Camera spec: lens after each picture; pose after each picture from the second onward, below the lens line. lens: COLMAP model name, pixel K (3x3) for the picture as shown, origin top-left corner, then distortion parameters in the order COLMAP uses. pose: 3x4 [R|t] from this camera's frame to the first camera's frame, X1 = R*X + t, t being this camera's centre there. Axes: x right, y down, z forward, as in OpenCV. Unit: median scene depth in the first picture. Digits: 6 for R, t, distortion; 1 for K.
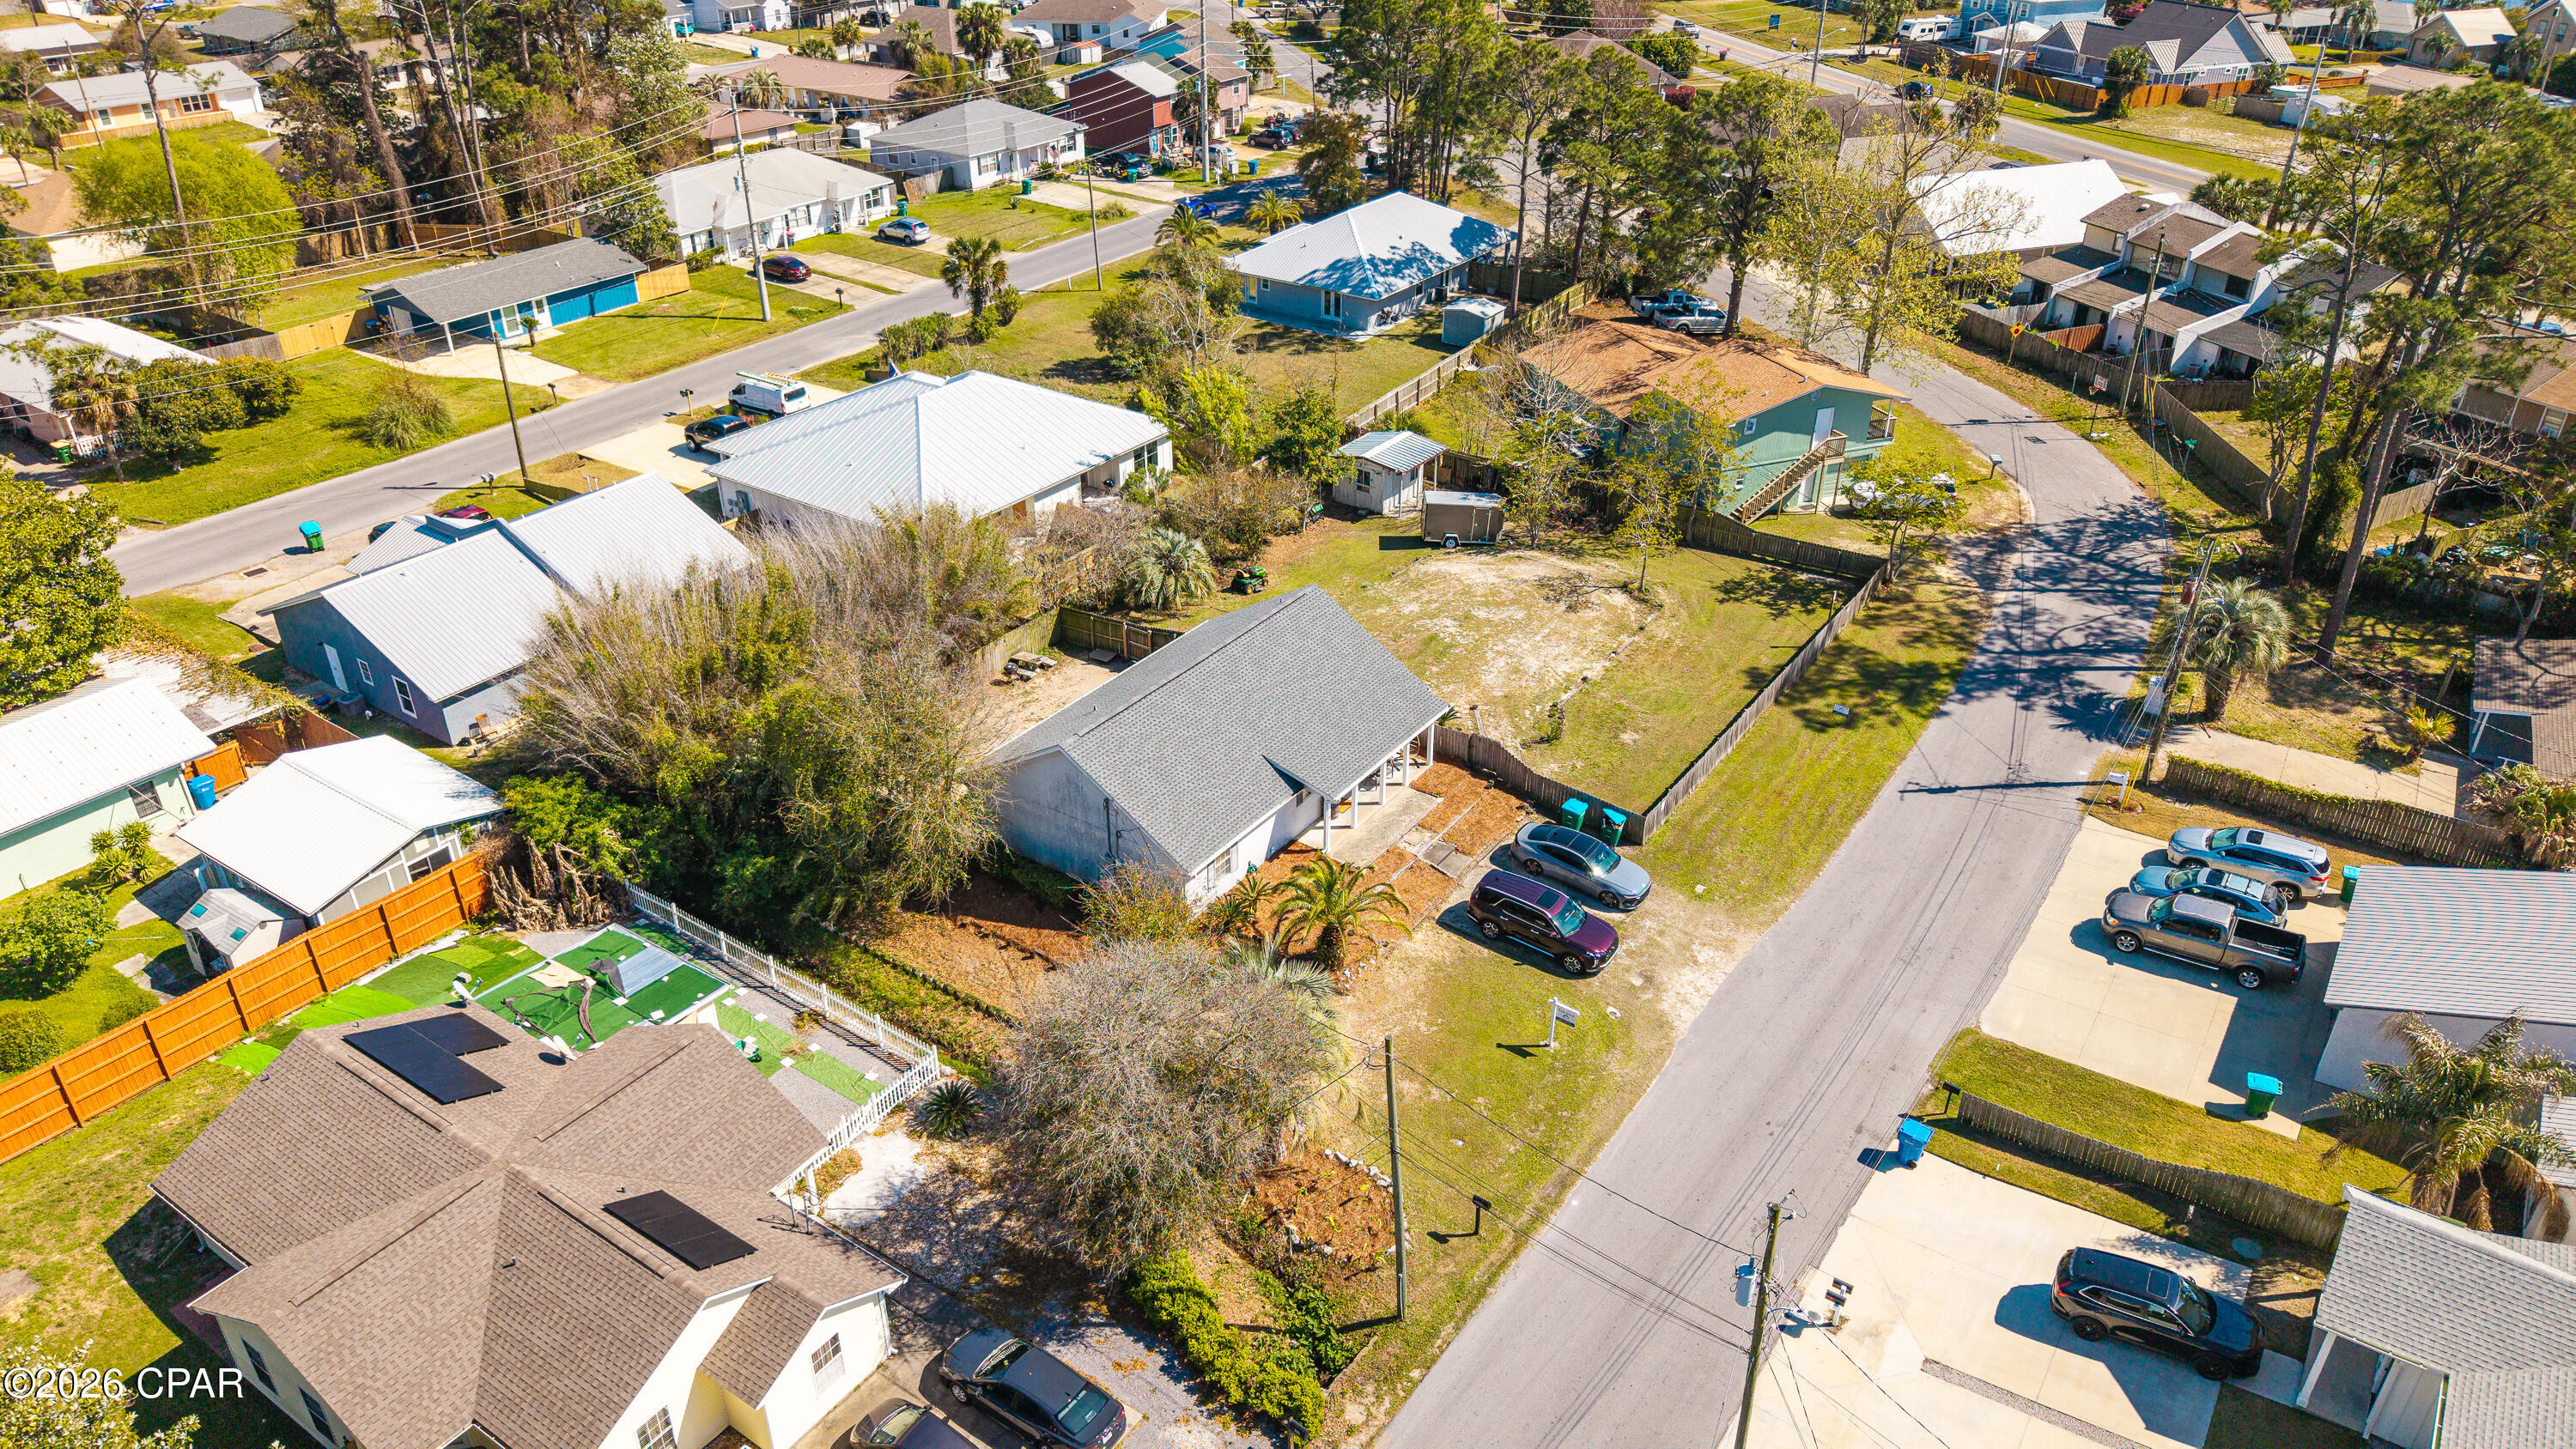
lens RADIAL K [[1725.3, 0, 1279.3], [0, 1725.3, 735.0], [0, 0, 1]] dist [0.029060, -0.038365]
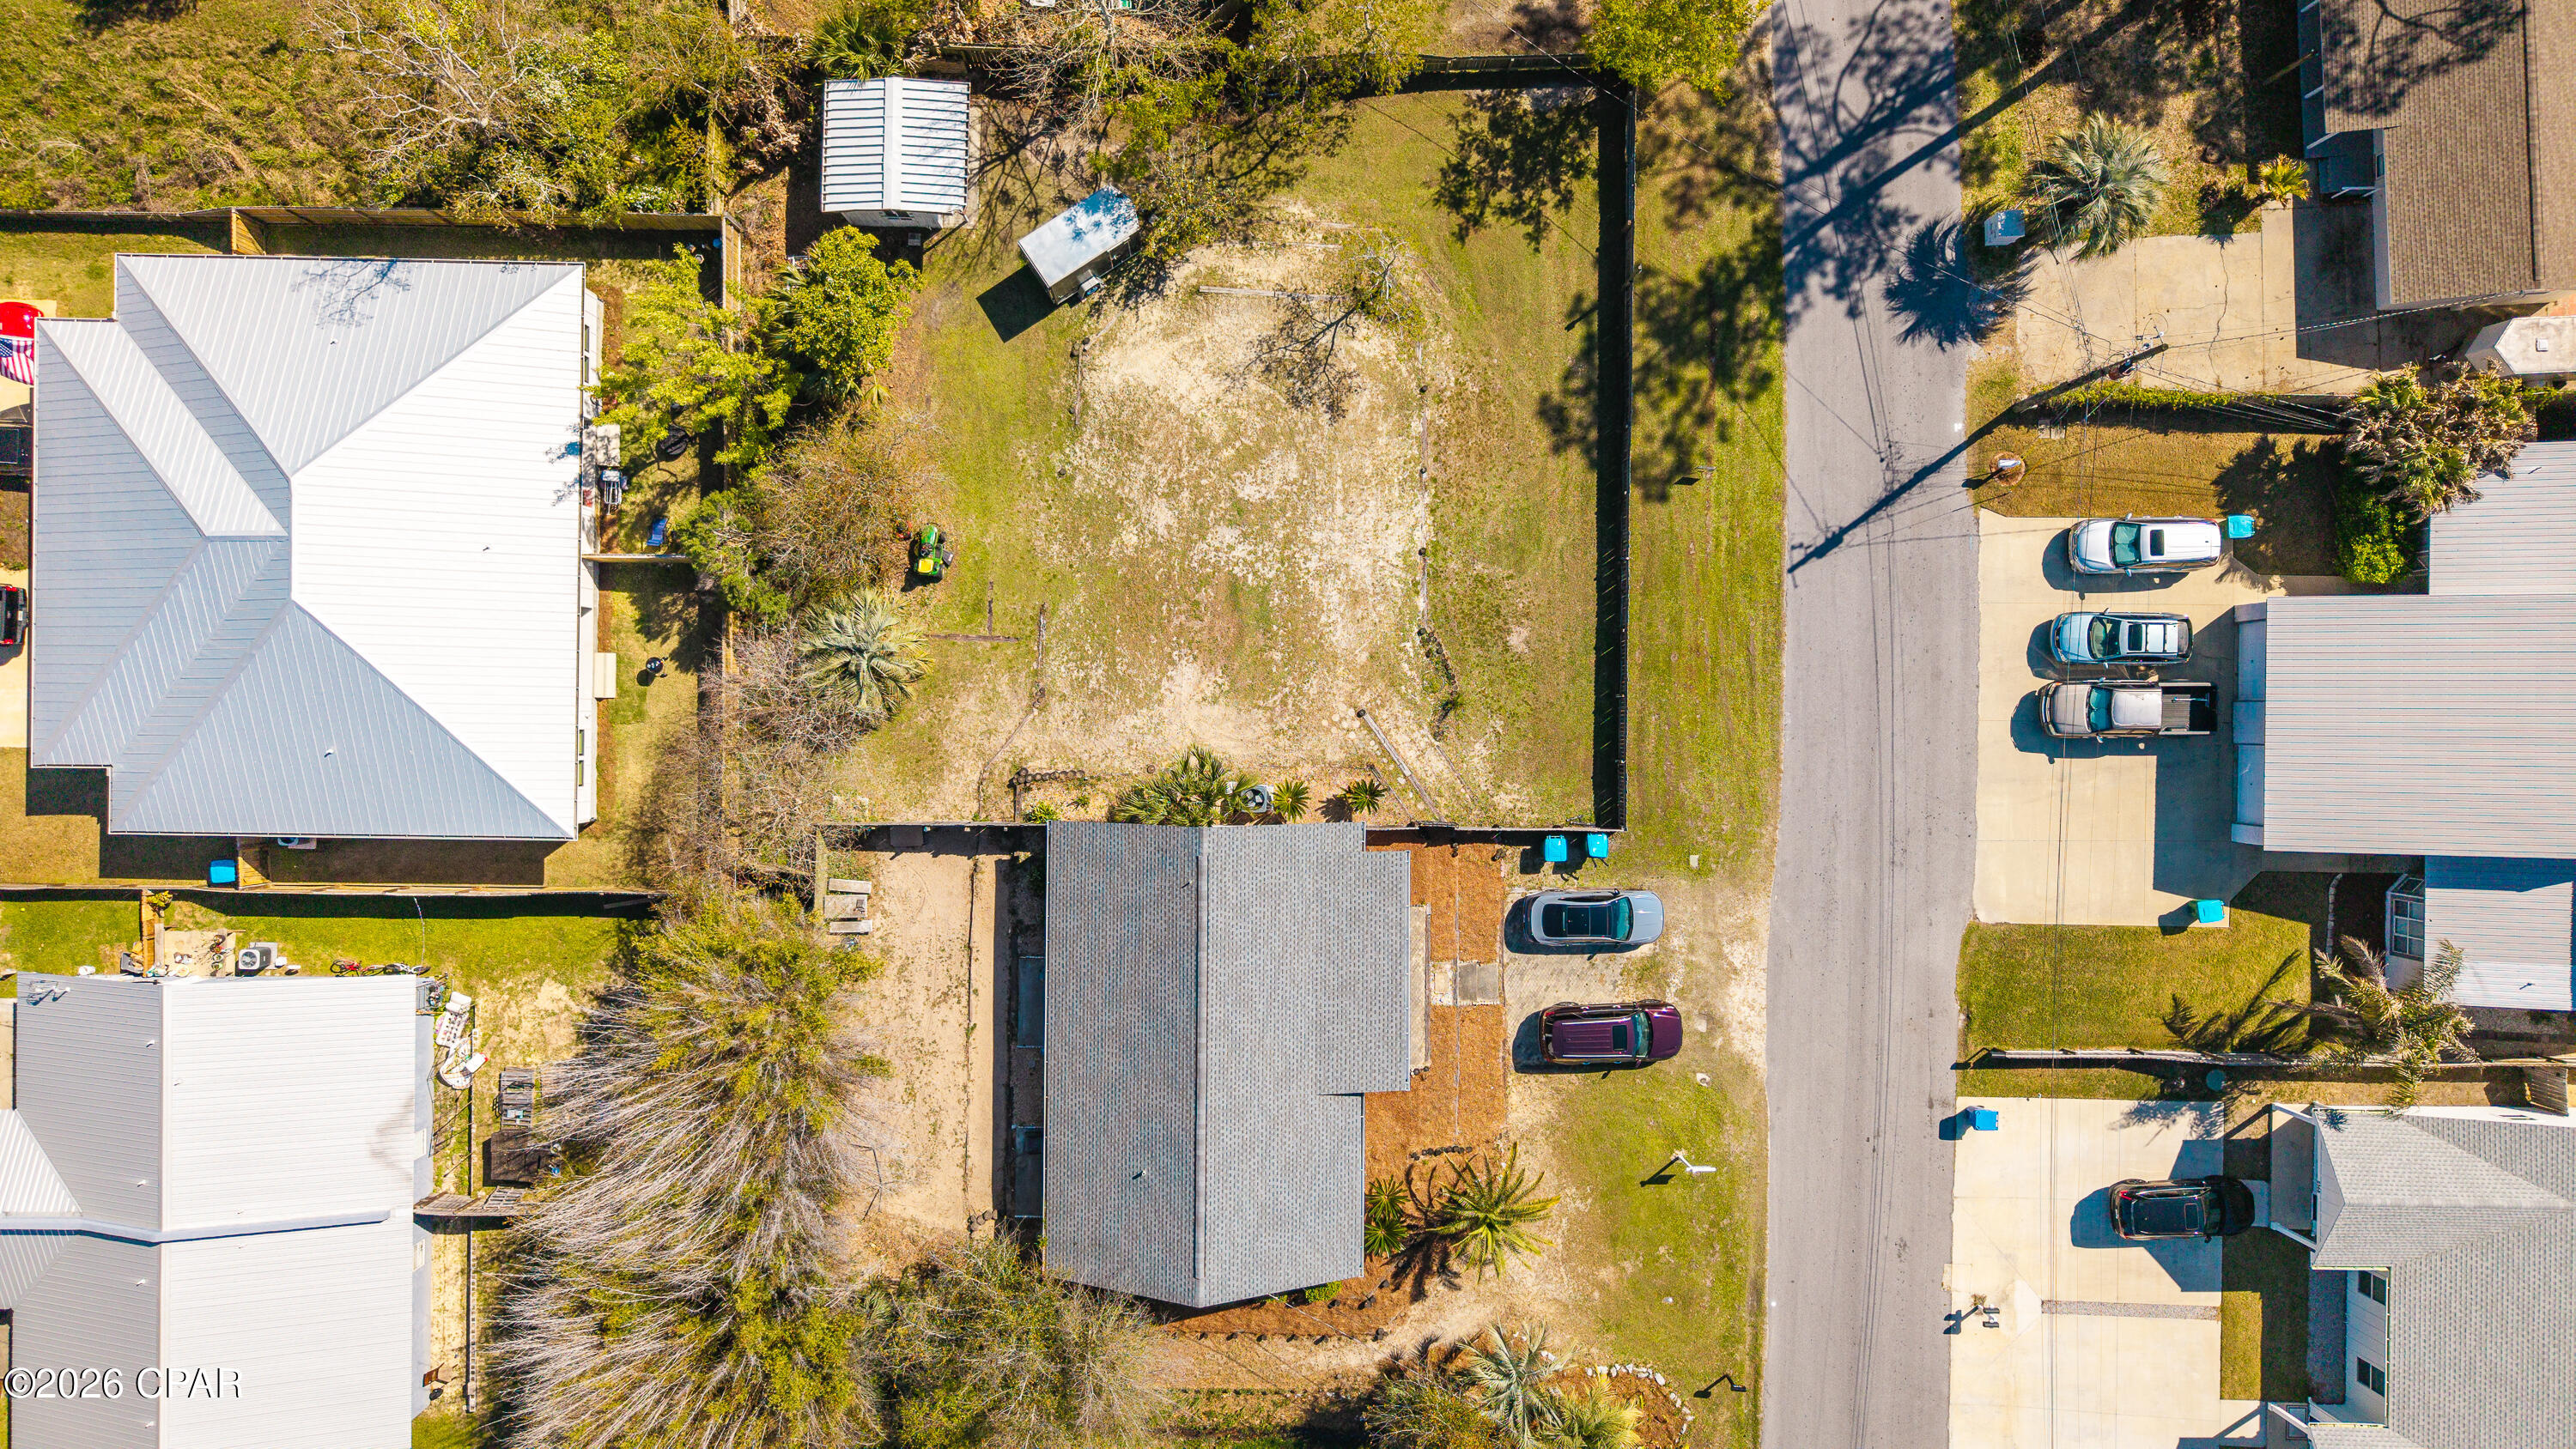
lens RADIAL K [[1725.3, 0, 1277.1], [0, 1725.3, 740.0], [0, 0, 1]] dist [0.029060, -0.038365]
pose [[0.824456, -0.565900, 0.005375, 0.054205], [0.272344, 0.405066, 0.872783, -0.626927], [-0.496085, -0.718108, 0.488078, 0.475544]]
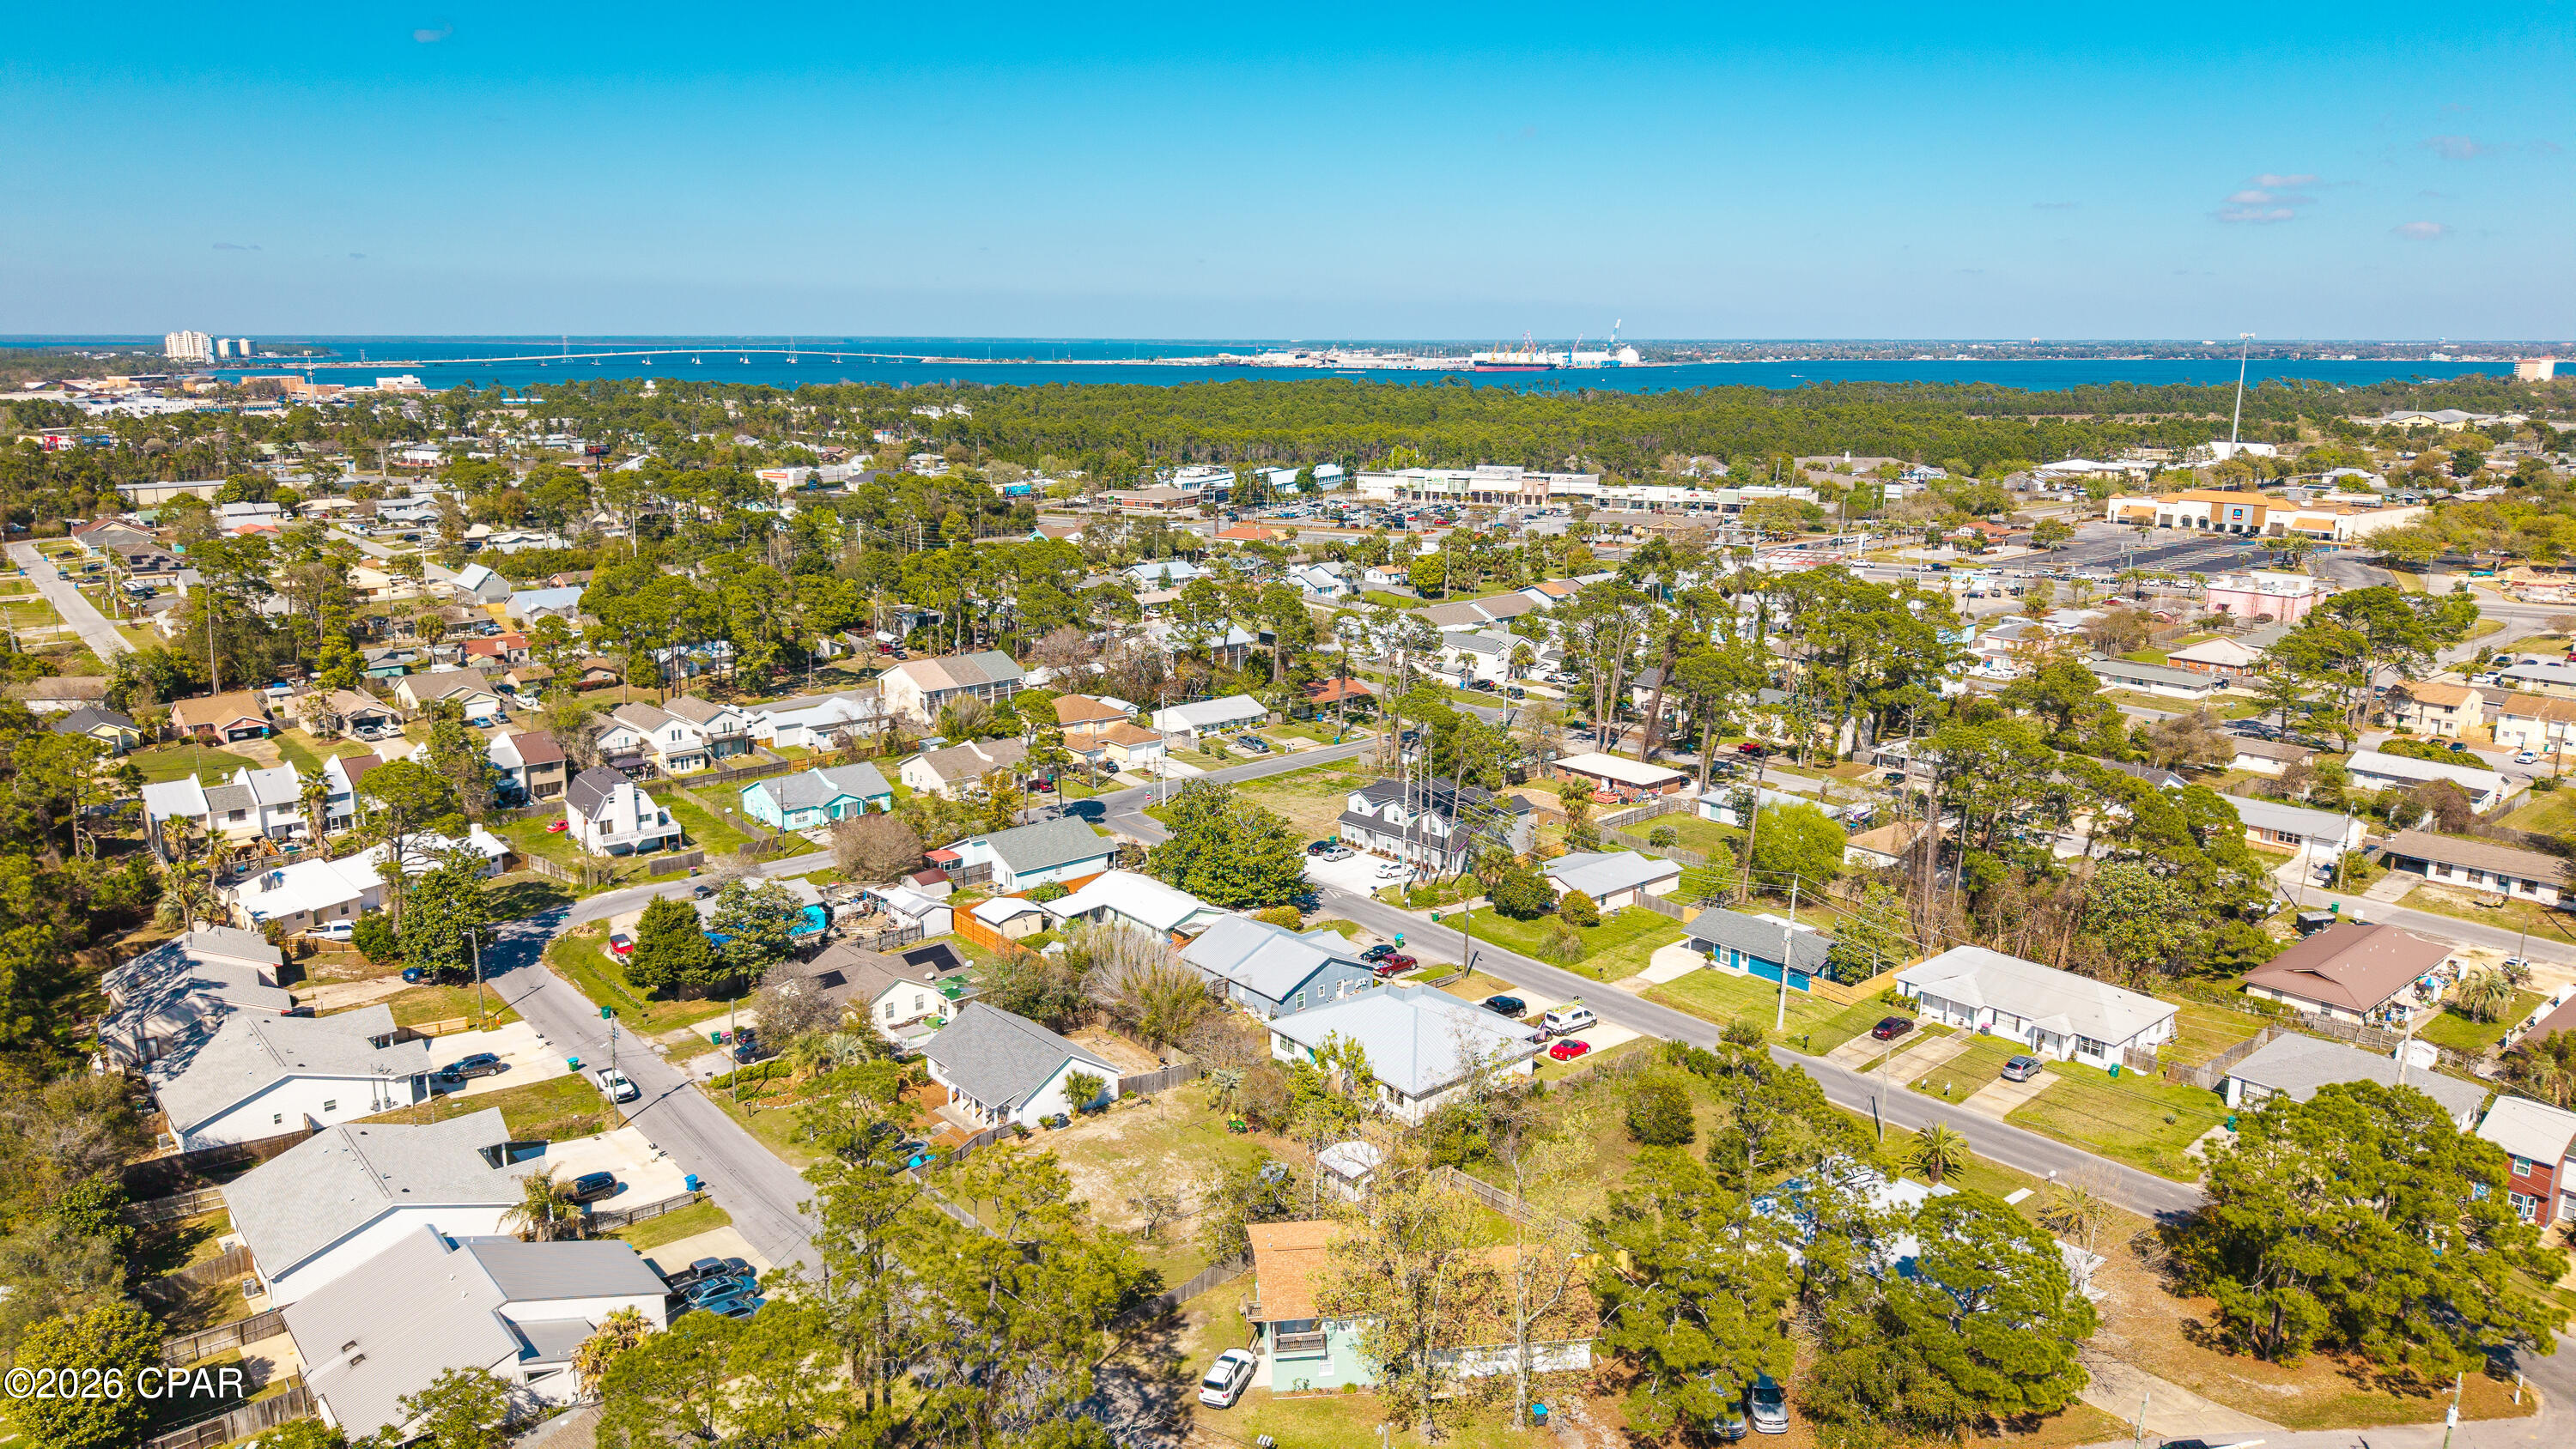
lens RADIAL K [[1725.3, 0, 1288.2], [0, 1725.3, 707.4], [0, 0, 1]] dist [0.029060, -0.038365]
pose [[-0.252650, 0.201639, -0.946314, 1.430507], [-0.487605, 0.818232, 0.304530, -0.926044], [0.835709, 0.538367, -0.108406, 0.946029]]
